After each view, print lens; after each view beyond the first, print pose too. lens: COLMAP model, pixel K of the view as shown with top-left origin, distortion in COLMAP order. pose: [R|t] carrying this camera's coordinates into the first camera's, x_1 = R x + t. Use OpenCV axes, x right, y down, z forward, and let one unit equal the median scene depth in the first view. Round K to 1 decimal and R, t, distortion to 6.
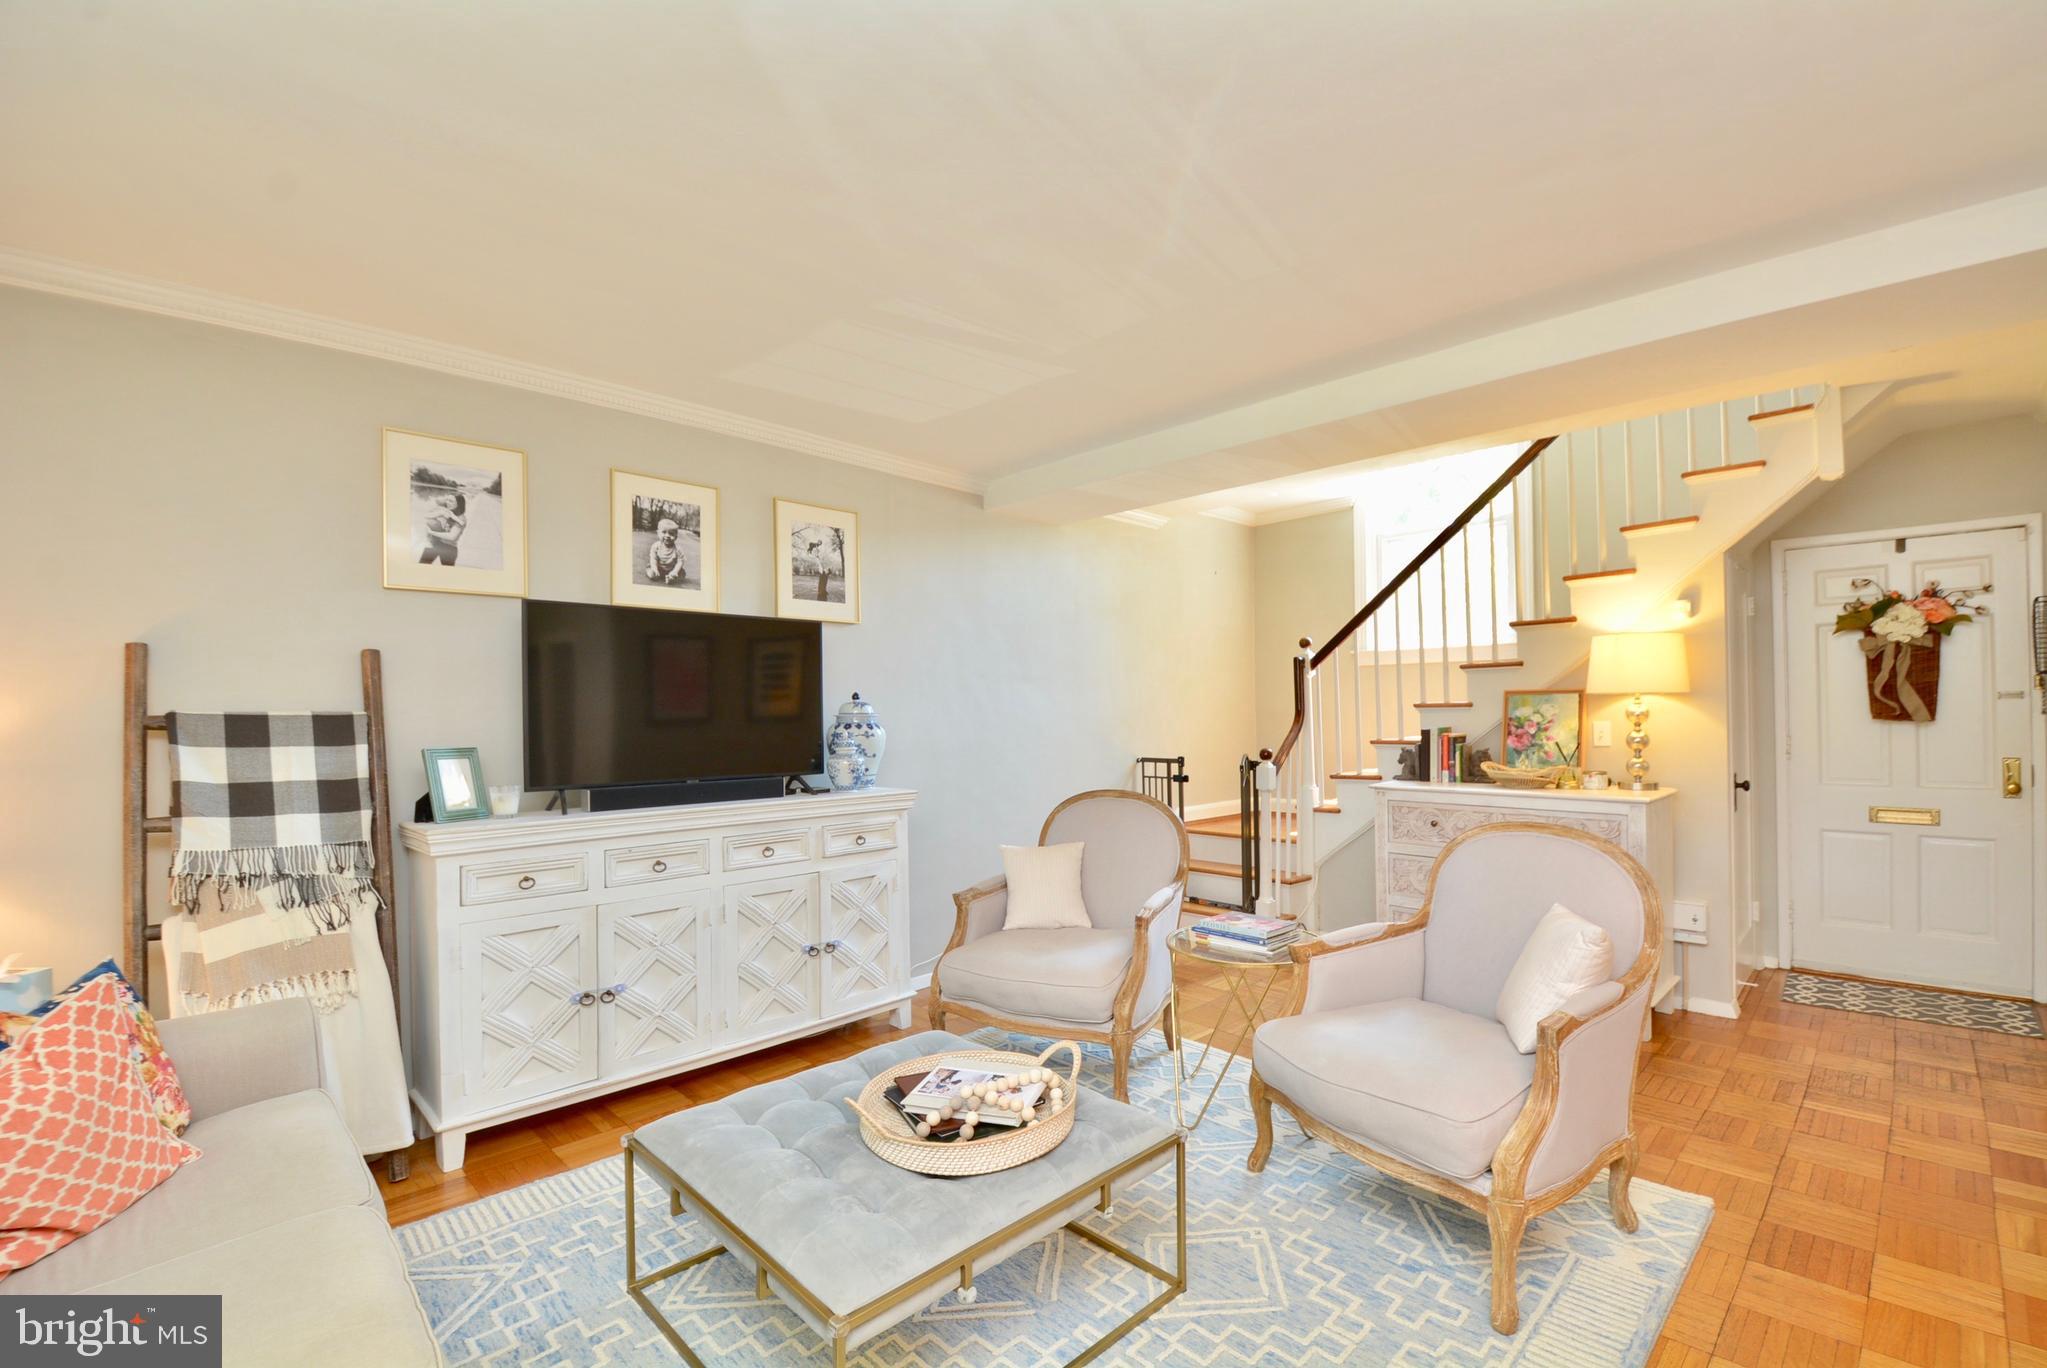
lens RADIAL K [[898.8, 0, 1062.6], [0, 898.8, 715.2], [0, 0, 1]] dist [0.002769, -0.014608]
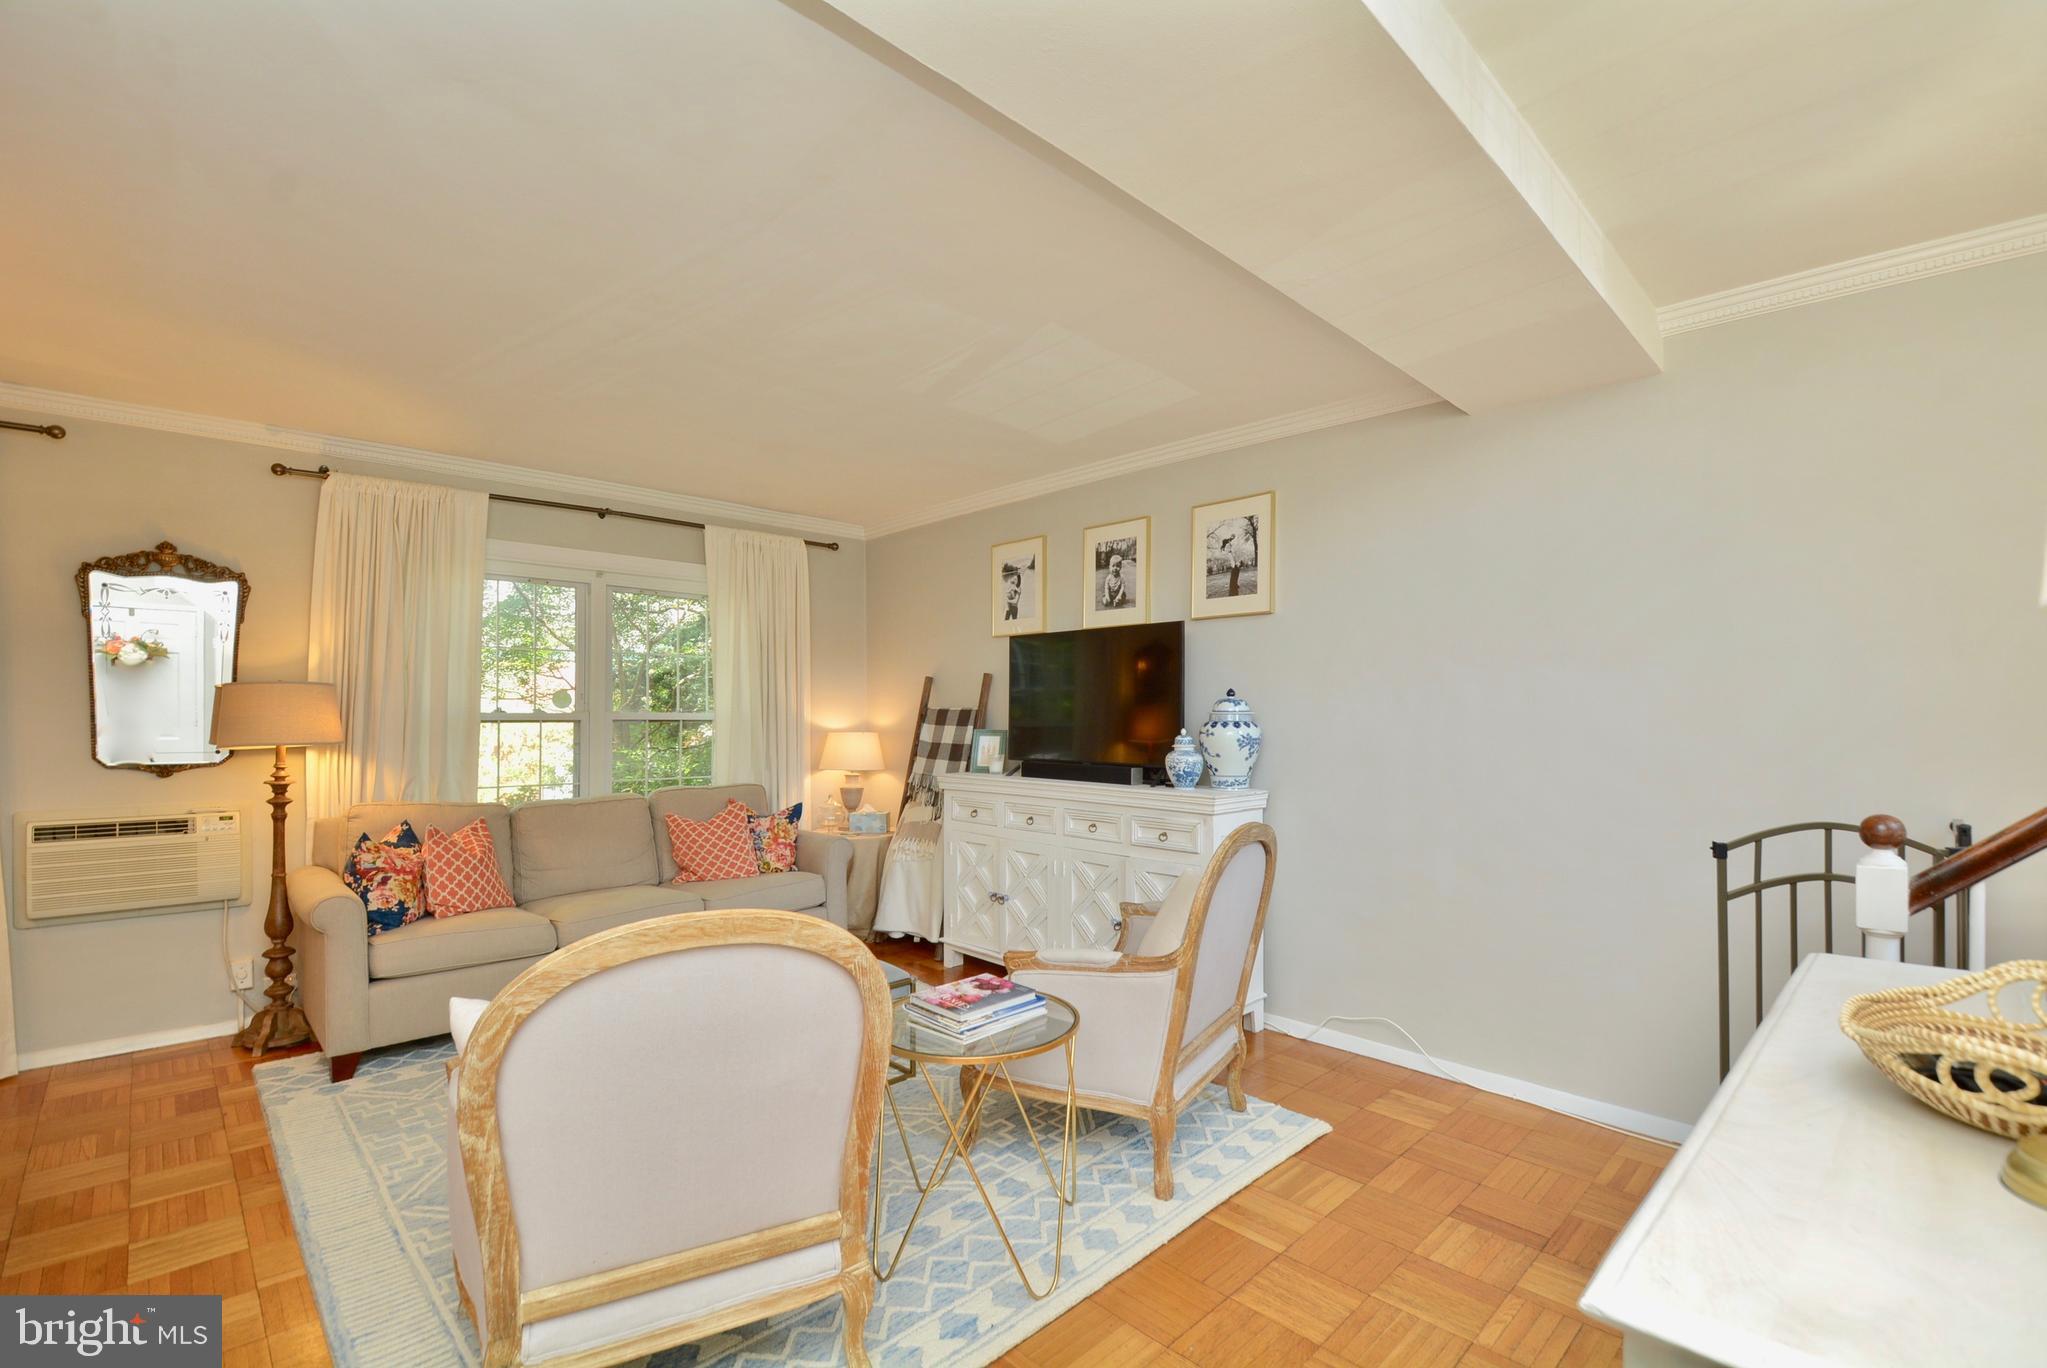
lens RADIAL K [[898.8, 0, 1032.7], [0, 898.8, 712.1], [0, 0, 1]] dist [0.002769, -0.014608]
pose [[-0.025209, 0.010036, -0.999632, 0.817798], [-0.001073, 0.999949, 0.010067, -0.011048], [0.999682, 0.001326, -0.025197, 0.912827]]
